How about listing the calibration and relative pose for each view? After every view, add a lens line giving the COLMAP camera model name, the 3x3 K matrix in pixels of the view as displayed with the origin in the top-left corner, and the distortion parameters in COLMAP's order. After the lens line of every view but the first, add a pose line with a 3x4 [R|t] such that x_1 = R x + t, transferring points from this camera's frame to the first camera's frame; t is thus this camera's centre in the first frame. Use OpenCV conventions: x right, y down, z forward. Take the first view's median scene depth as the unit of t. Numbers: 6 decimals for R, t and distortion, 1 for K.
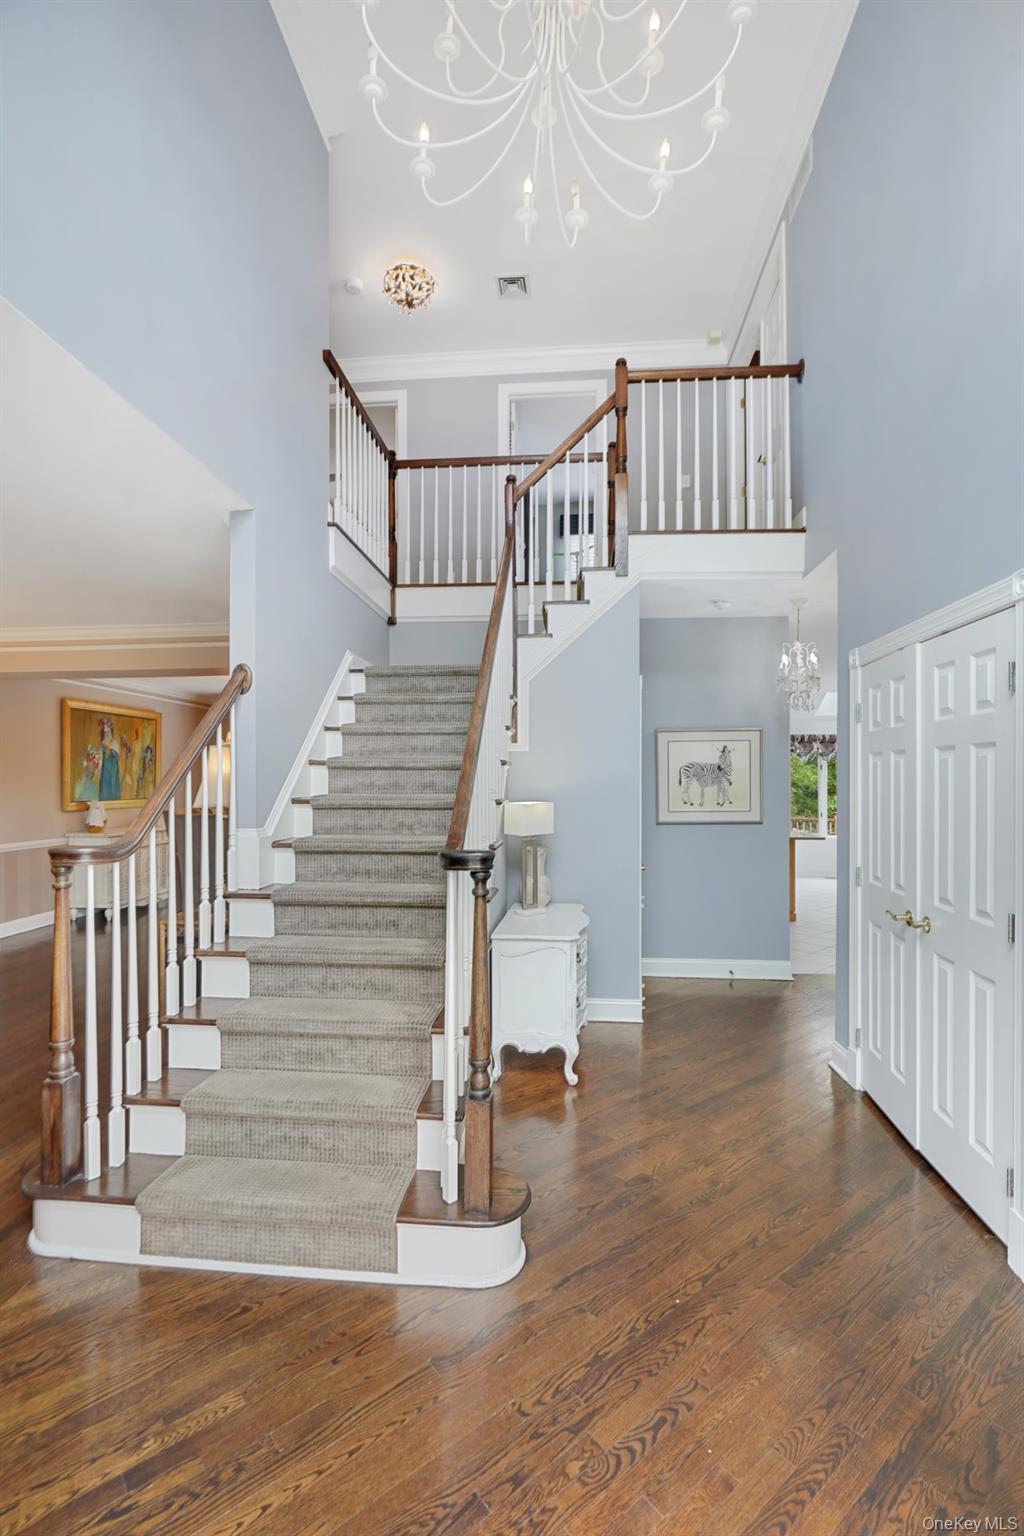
lens RADIAL K [[694.9, 0, 516.3], [0, 694.9, 780.2], [0, 0, 1]] dist [-0.003825, 0.003474]
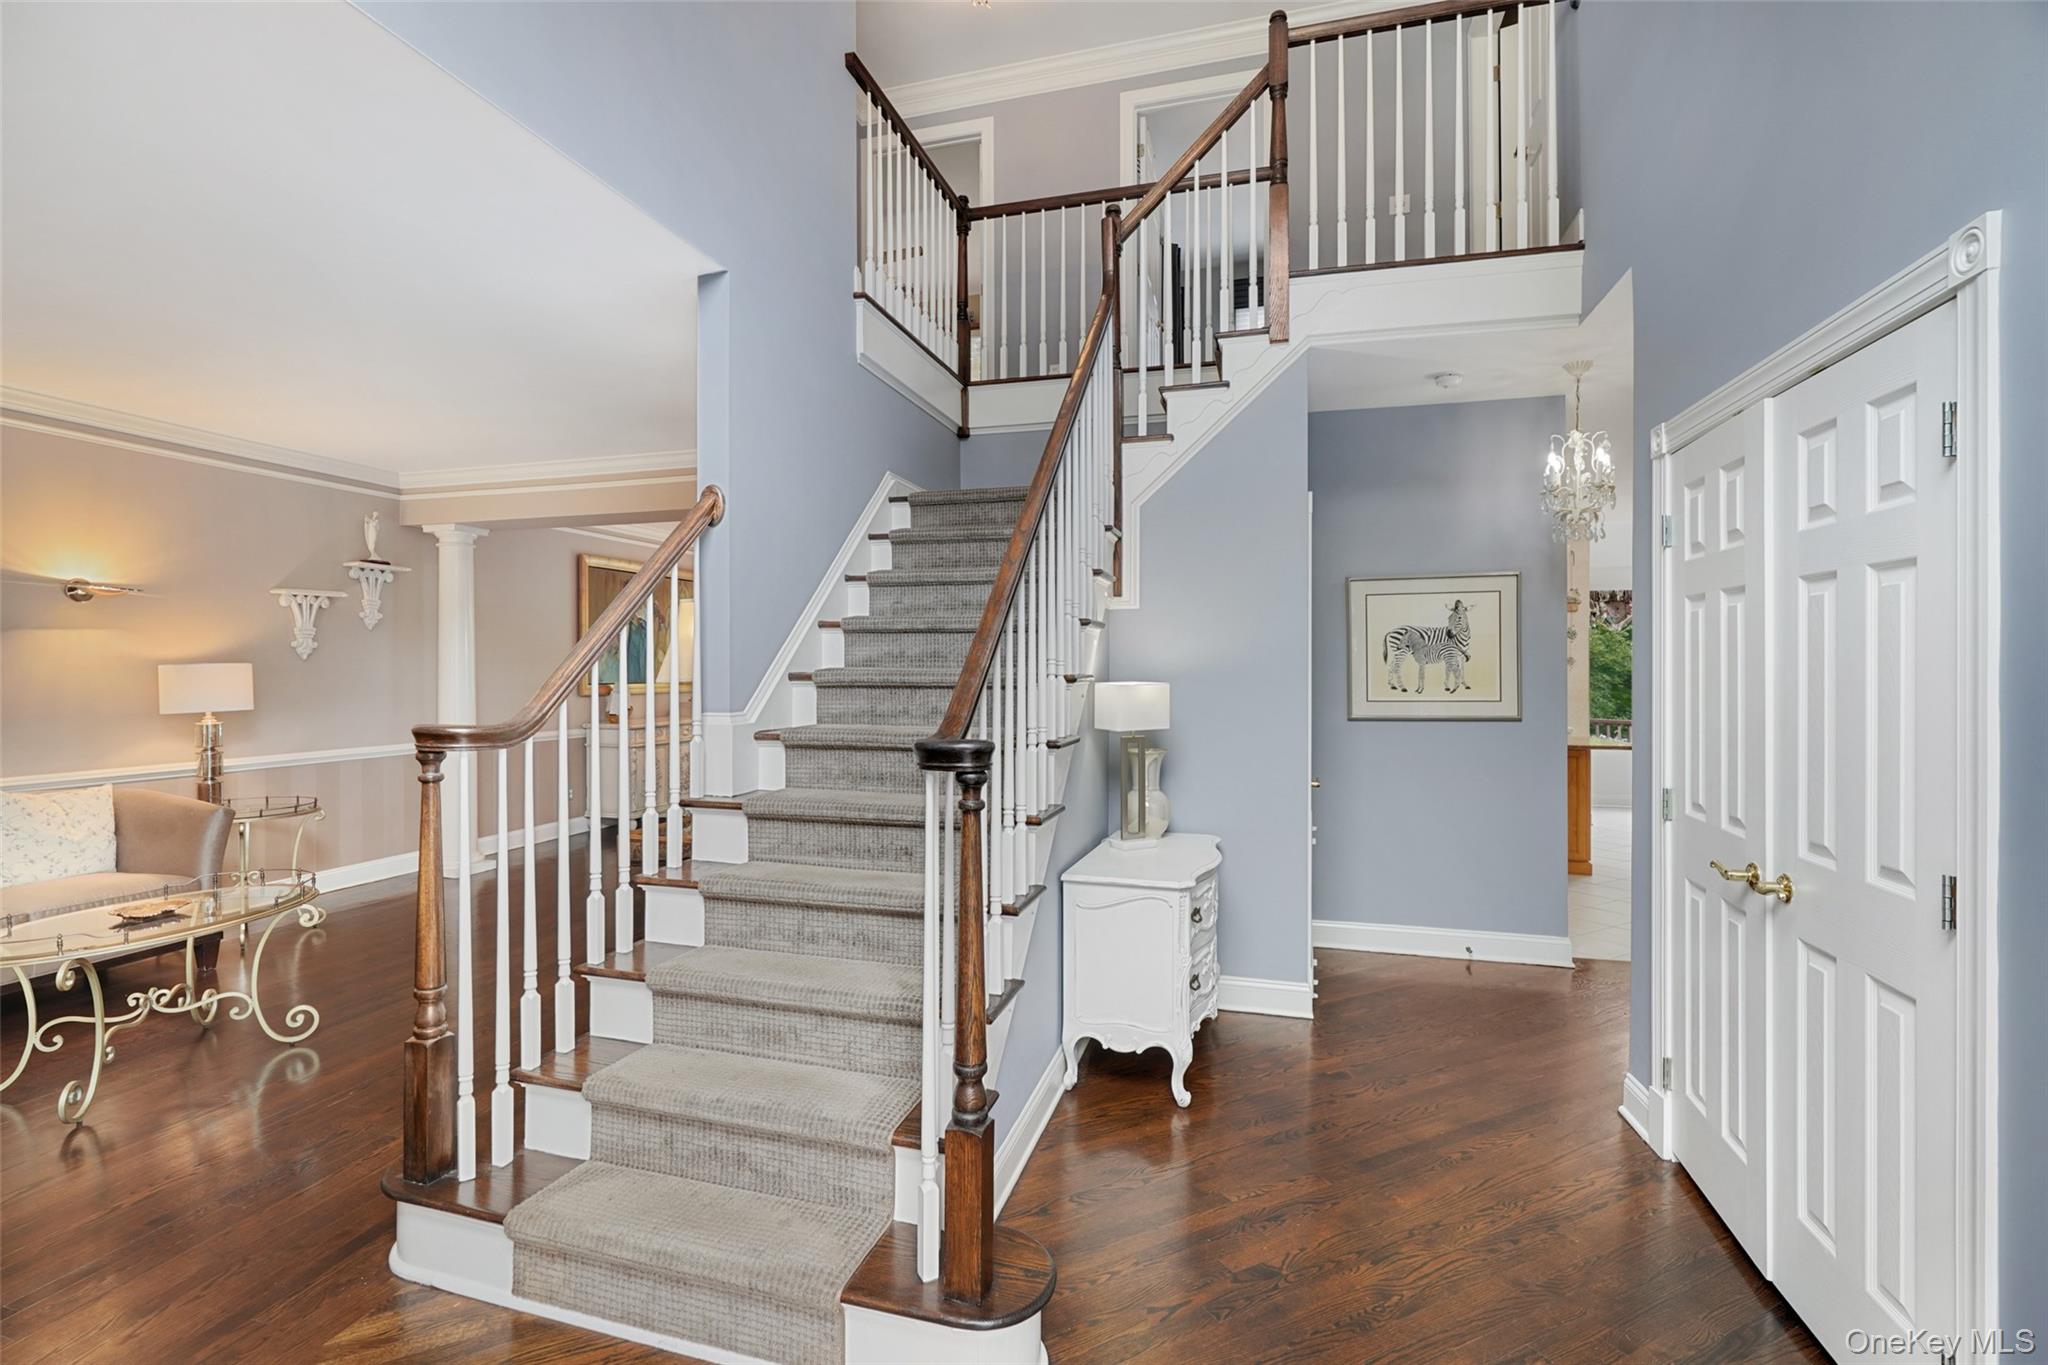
lens RADIAL K [[926.6, 0, 1016.4], [0, 926.6, 668.5], [0, 0, 1]] dist [-0.003825, 0.003474]
pose [[0.980300, 0.001676, -0.197507, 0.098190], [-0.001627, 0.999999, 0.000410, 0.021485], [0.197508, -0.000080, 0.980301, 0.103855]]
